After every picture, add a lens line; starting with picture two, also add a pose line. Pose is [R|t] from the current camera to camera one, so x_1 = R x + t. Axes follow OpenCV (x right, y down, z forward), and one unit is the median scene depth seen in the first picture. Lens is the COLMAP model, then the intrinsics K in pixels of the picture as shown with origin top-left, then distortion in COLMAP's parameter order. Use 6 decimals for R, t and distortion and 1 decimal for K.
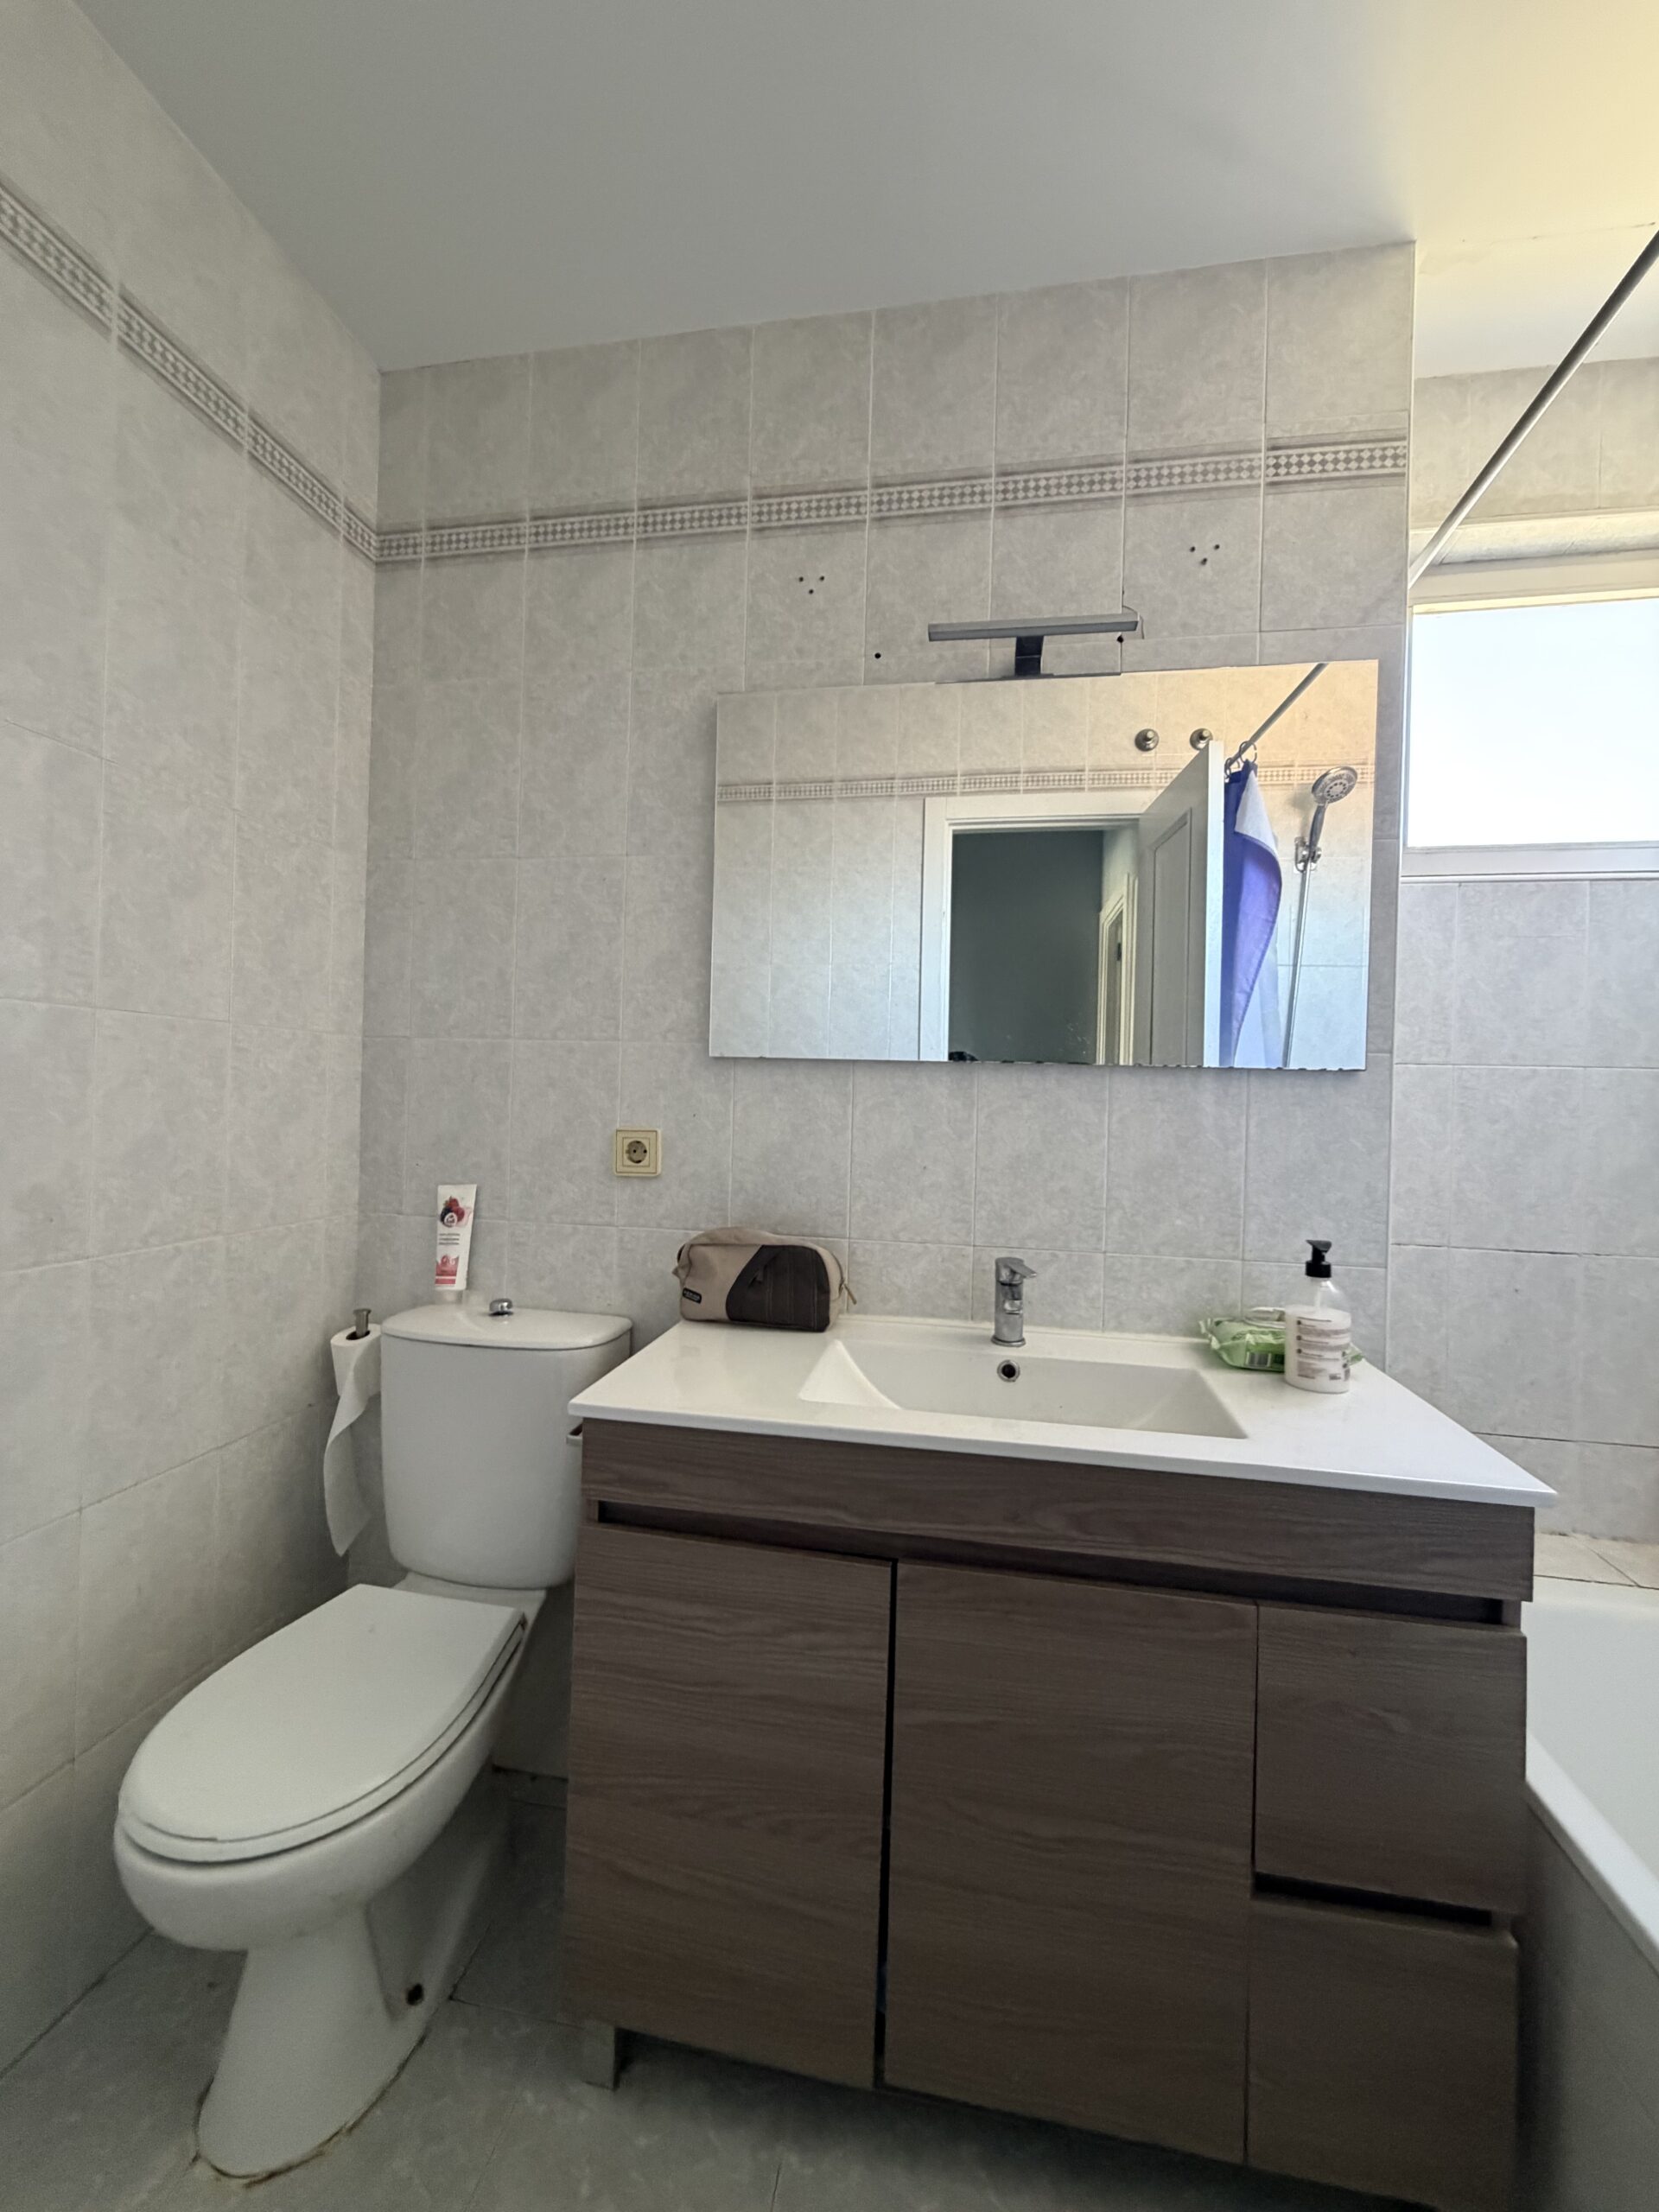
lens RADIAL K [[882.7, 0, 829.4], [0, 882.7, 1094.7], [0, 0, 1]] dist [-0.006688, 0.001647]
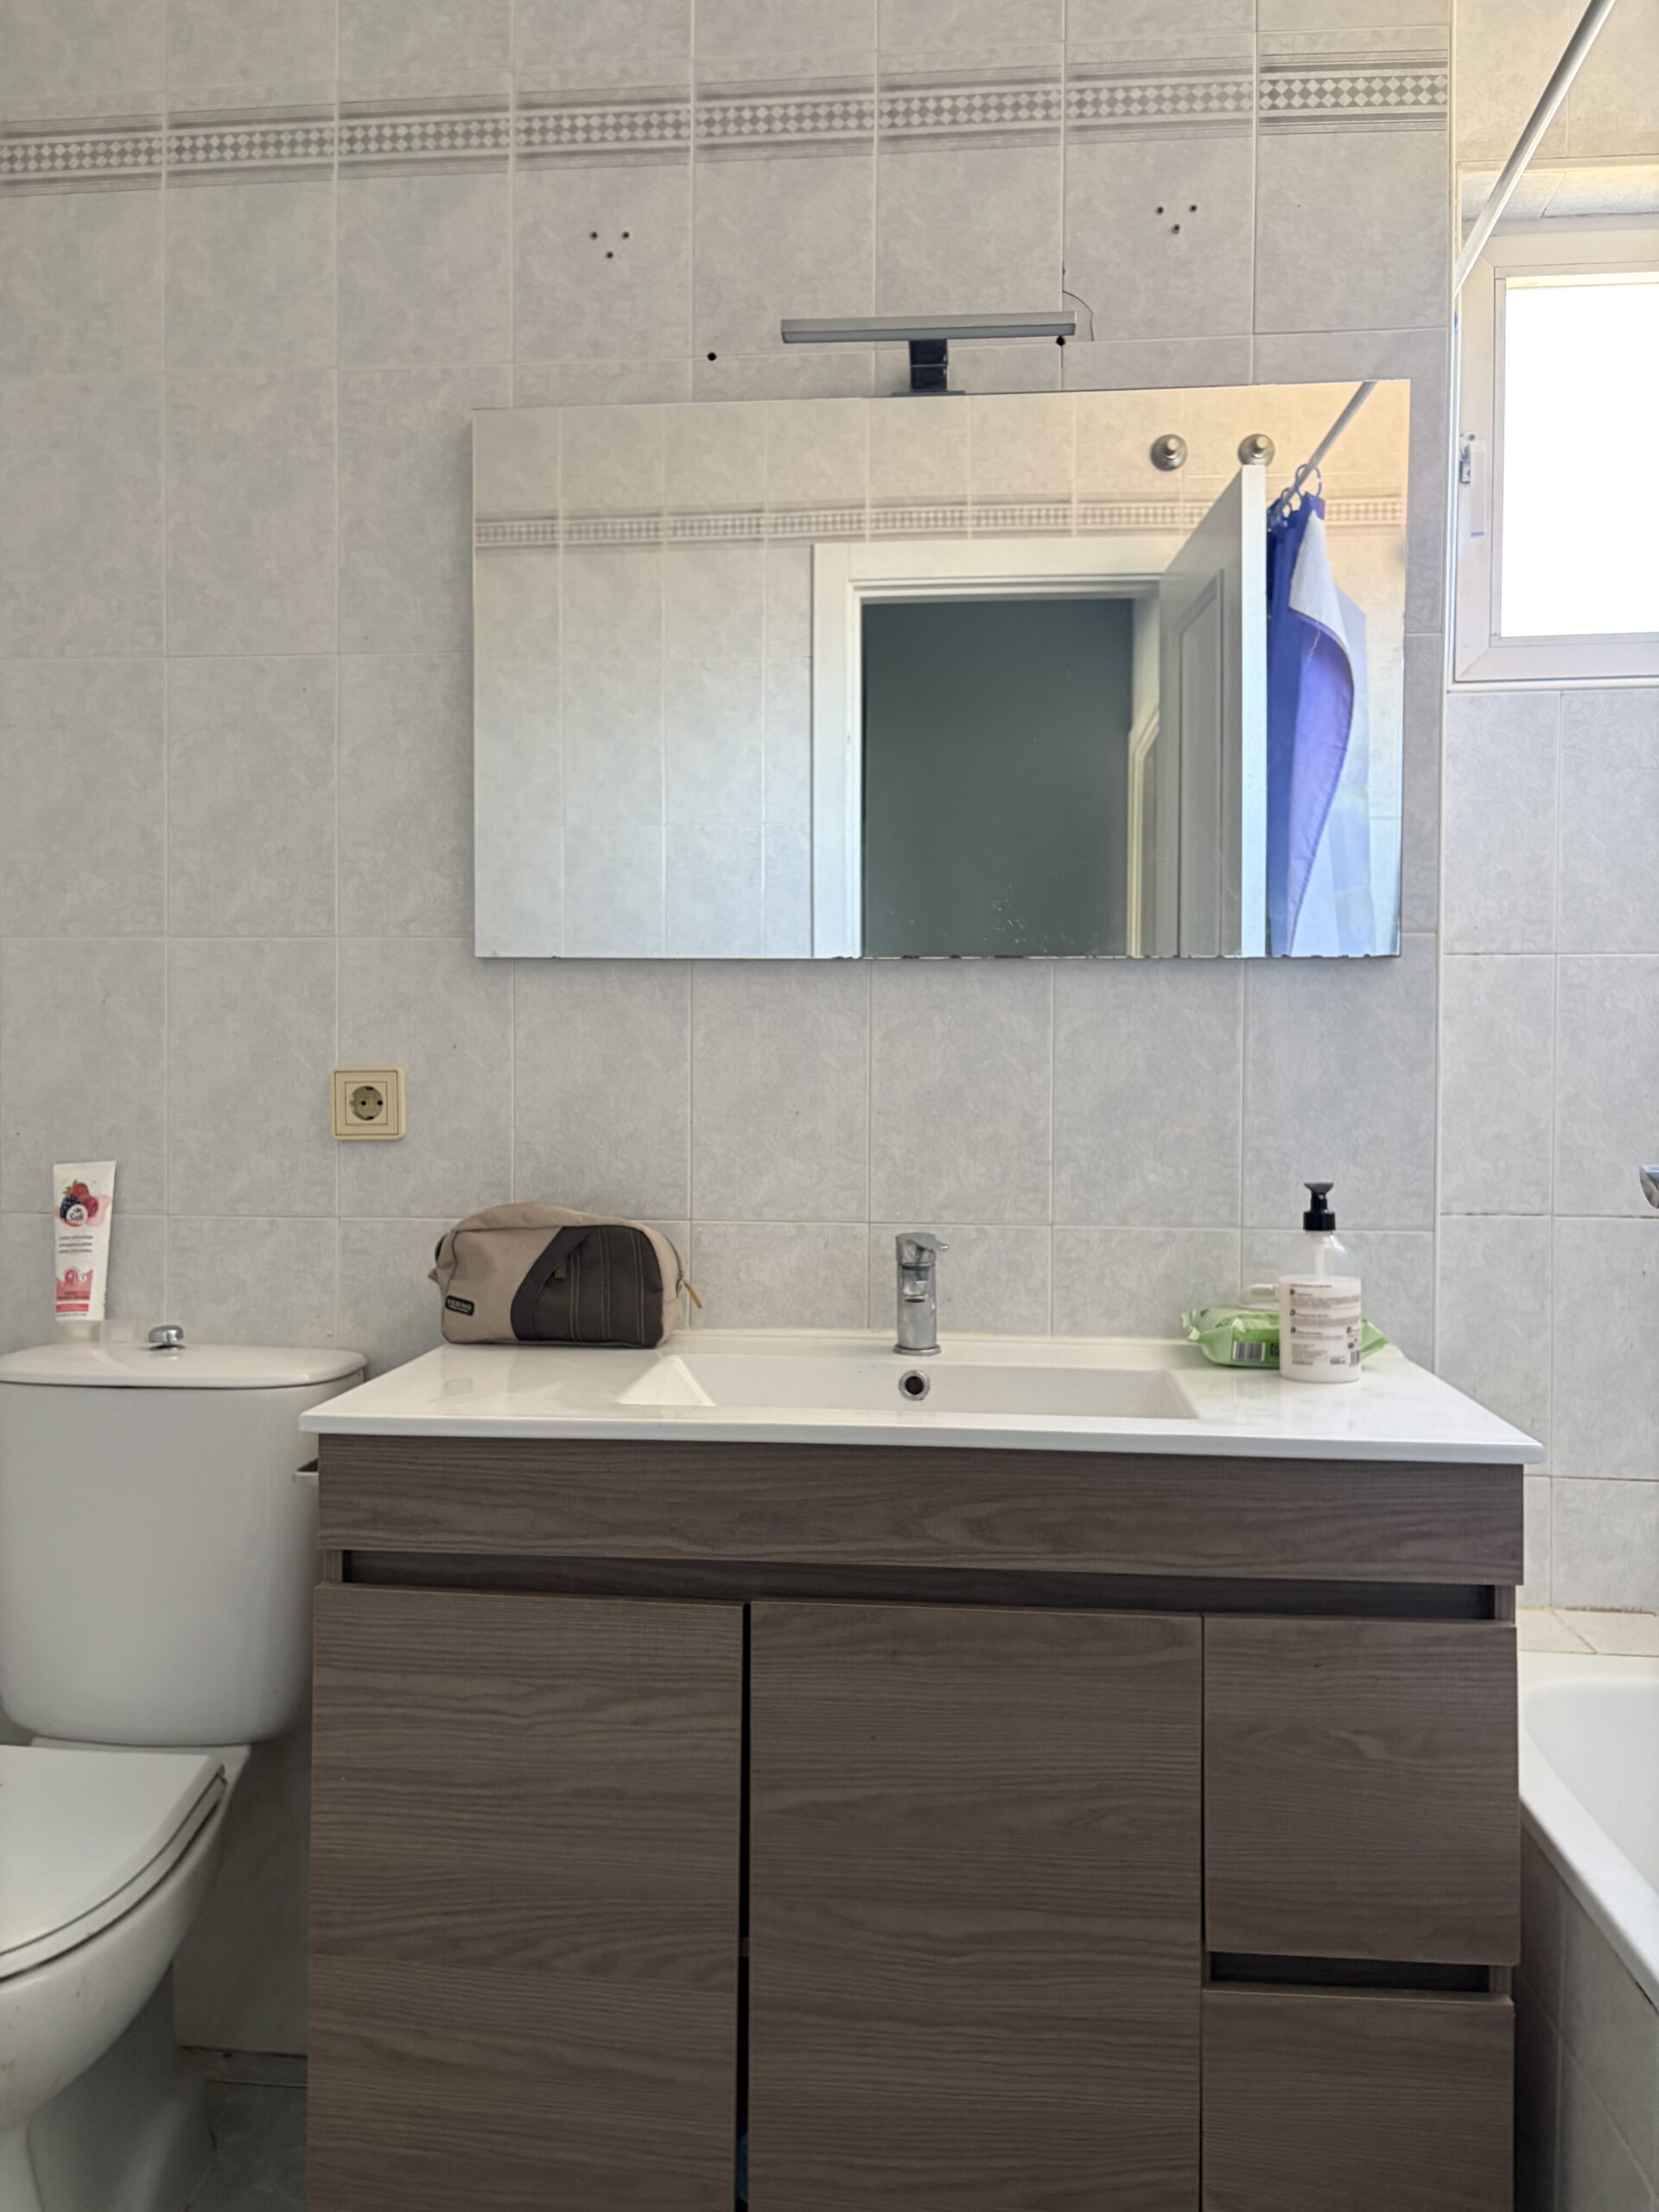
lens RADIAL K [[1662.9, 0, 818.6], [0, 1662.9, 1108.3], [0, 0, 1]] dist [0.050034, -0.057661]
pose [[0.996339, -0.022932, 0.082357, 0.018429], [0.021425, 0.999587, 0.019140, 0.056853], [-0.082761, -0.017306, 0.996419, -0.308314]]
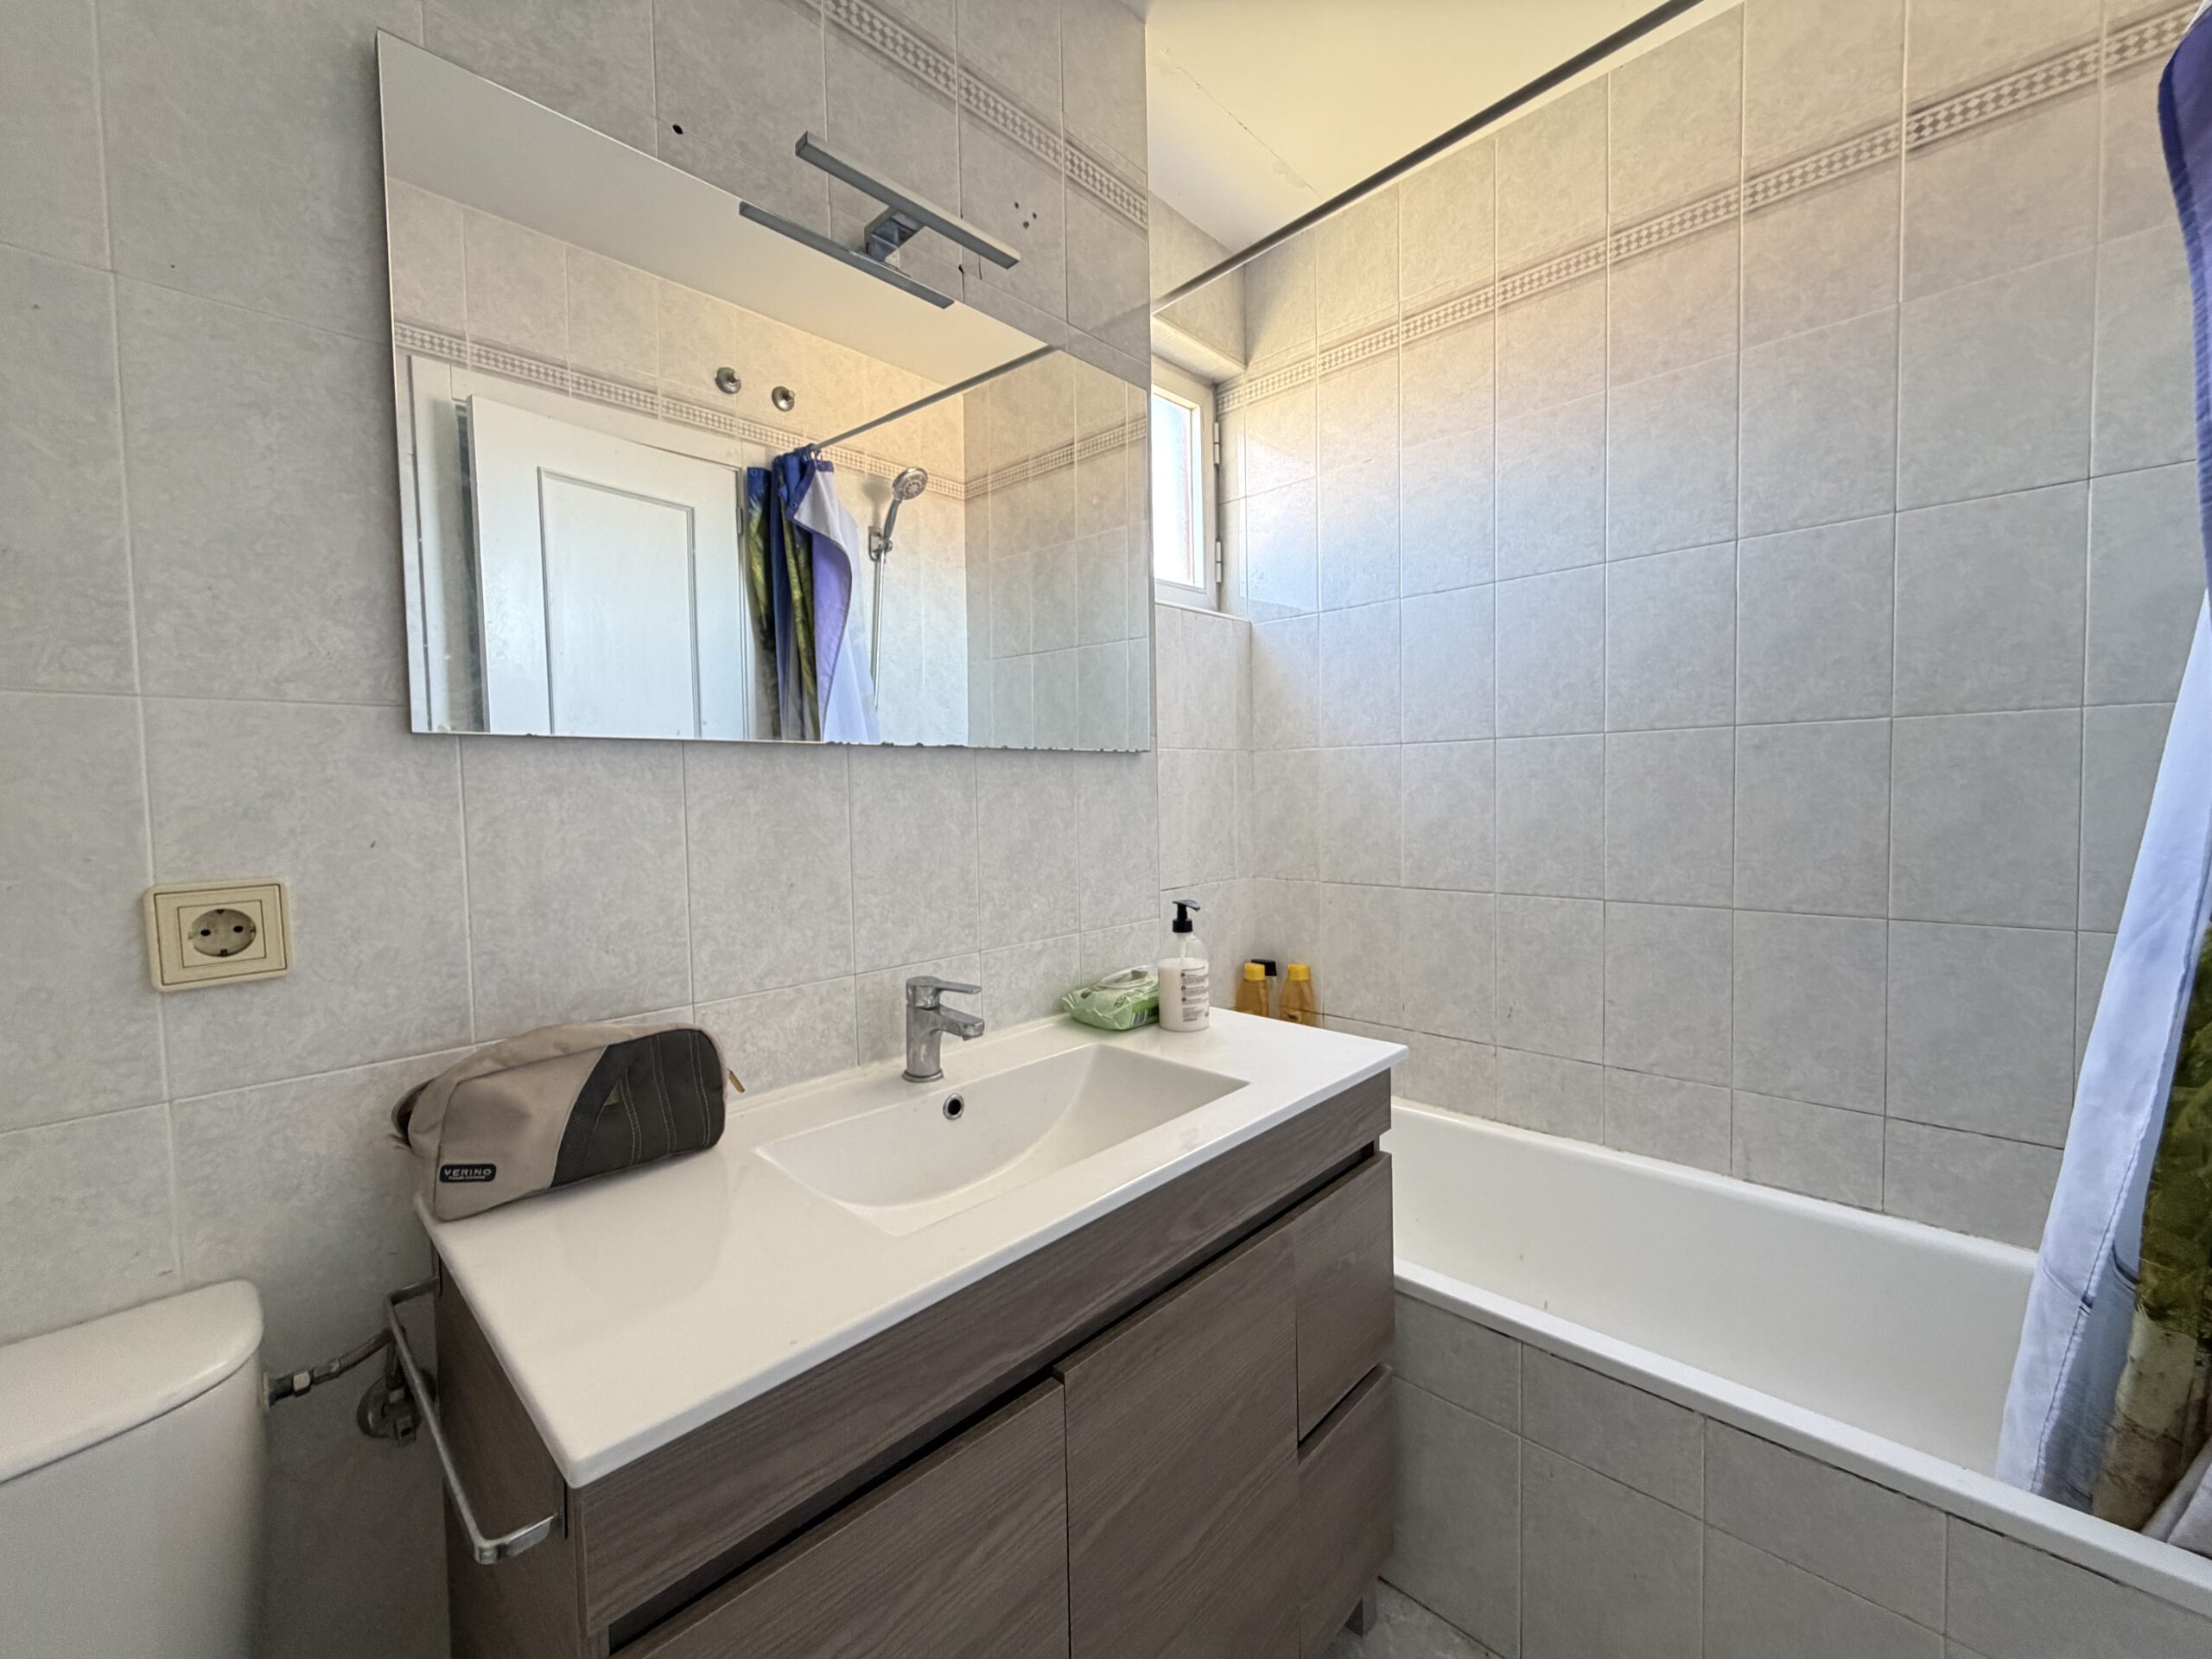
lens RADIAL K [[882.7, 0, 1101.5], [0, 882.7, 828.7], [0, 0, 1]] dist [-0.006688, 0.001647]
pose [[0.561351, -0.075990, 0.824082, -0.369395], [0.034200, 0.997055, 0.068644, -0.007778], [-0.826871, -0.010350, 0.562296, 0.376493]]
